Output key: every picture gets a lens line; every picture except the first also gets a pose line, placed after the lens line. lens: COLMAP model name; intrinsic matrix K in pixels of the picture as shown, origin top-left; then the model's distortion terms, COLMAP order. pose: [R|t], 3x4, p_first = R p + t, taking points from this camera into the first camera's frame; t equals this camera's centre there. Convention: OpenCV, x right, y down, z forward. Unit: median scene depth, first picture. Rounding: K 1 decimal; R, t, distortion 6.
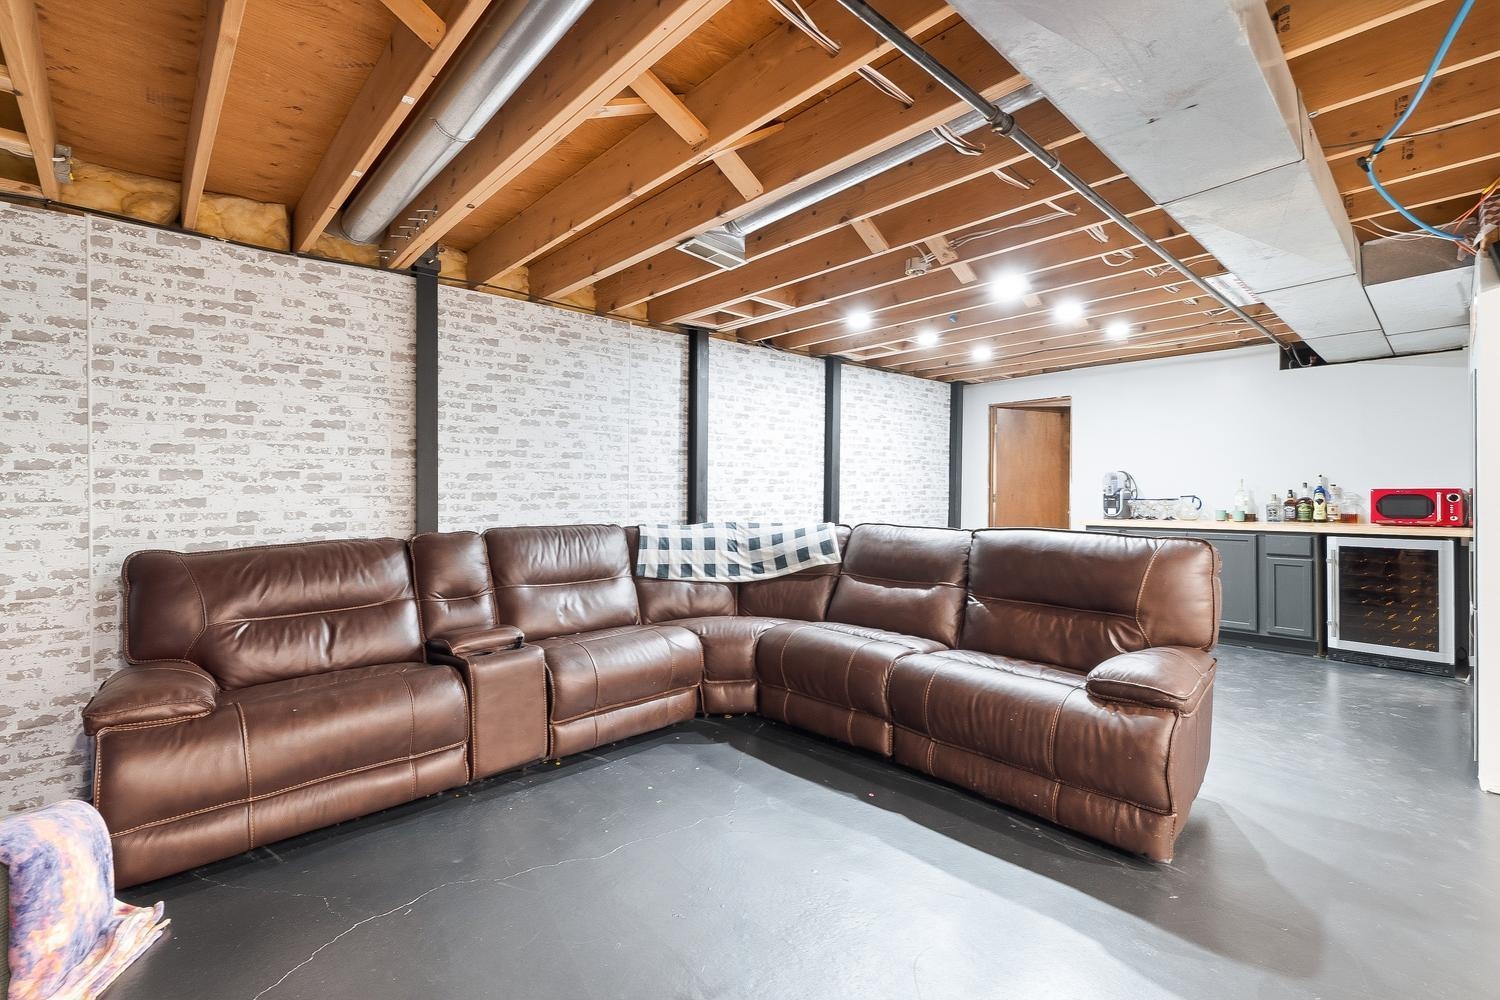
lens RADIAL K [[664.3, 0, 750.9], [0, 664.3, 489.4], [0, 0, 1]] dist [0.000257, -0.000599]
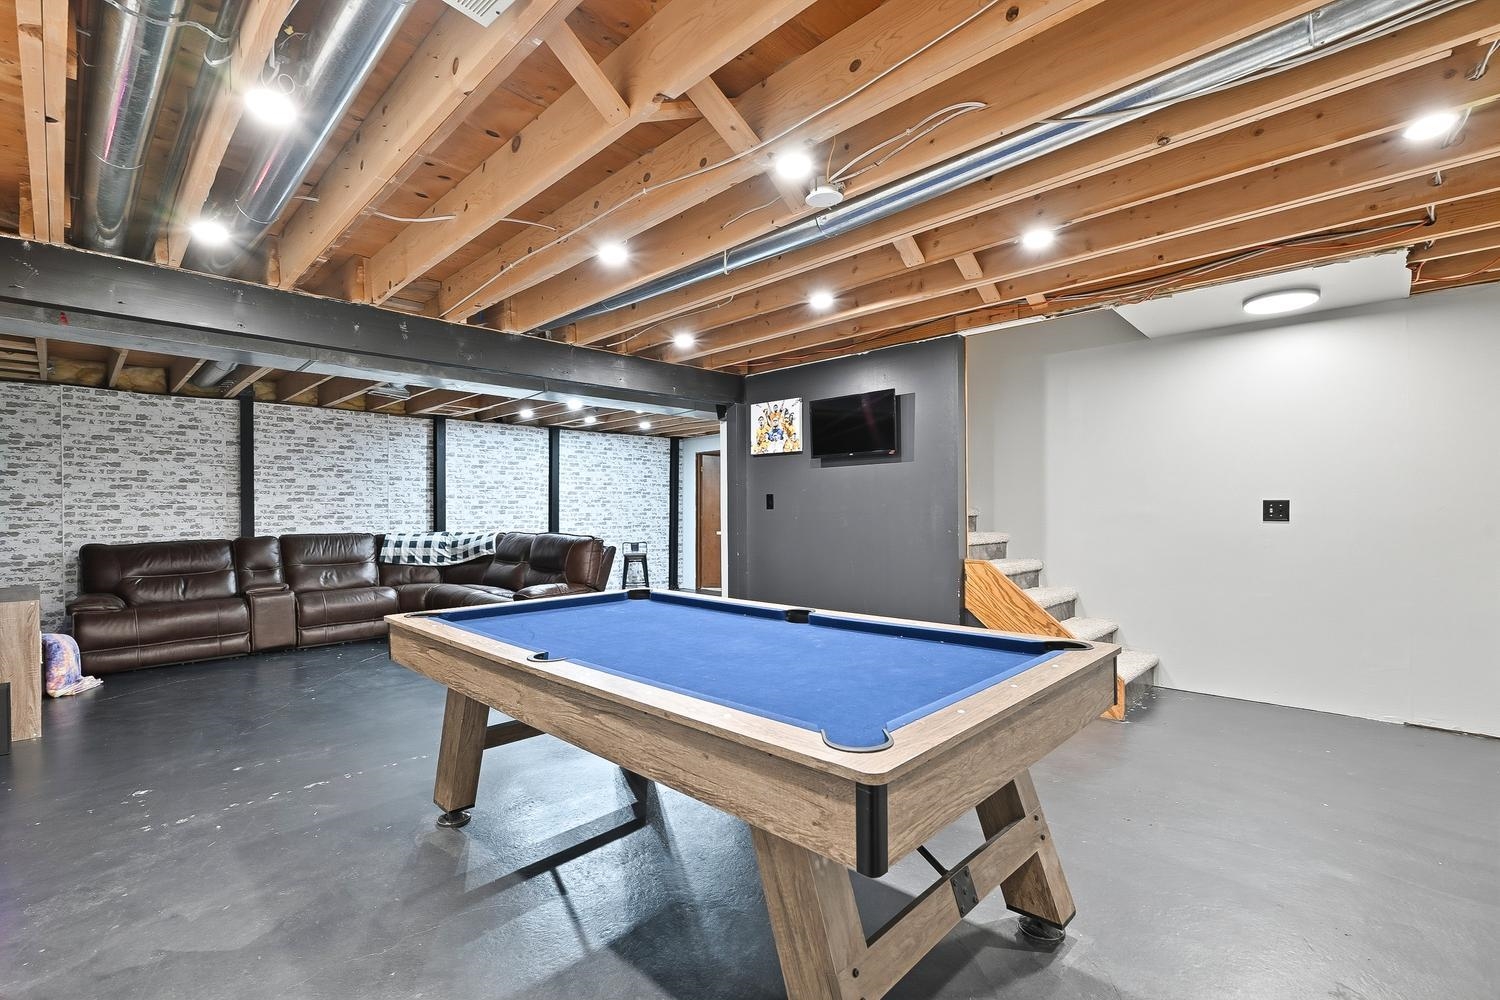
lens RADIAL K [[664.3, 0, 749.8], [0, 664.3, 510.7], [0, 0, 1]] dist [0.000257, -0.000599]
pose [[0.998610, -0.003008, 0.052614, 0.884533], [0.002867, 0.999992, 0.002756, -0.011366], [-0.052622, -0.002601, 0.998611, -1.006411]]
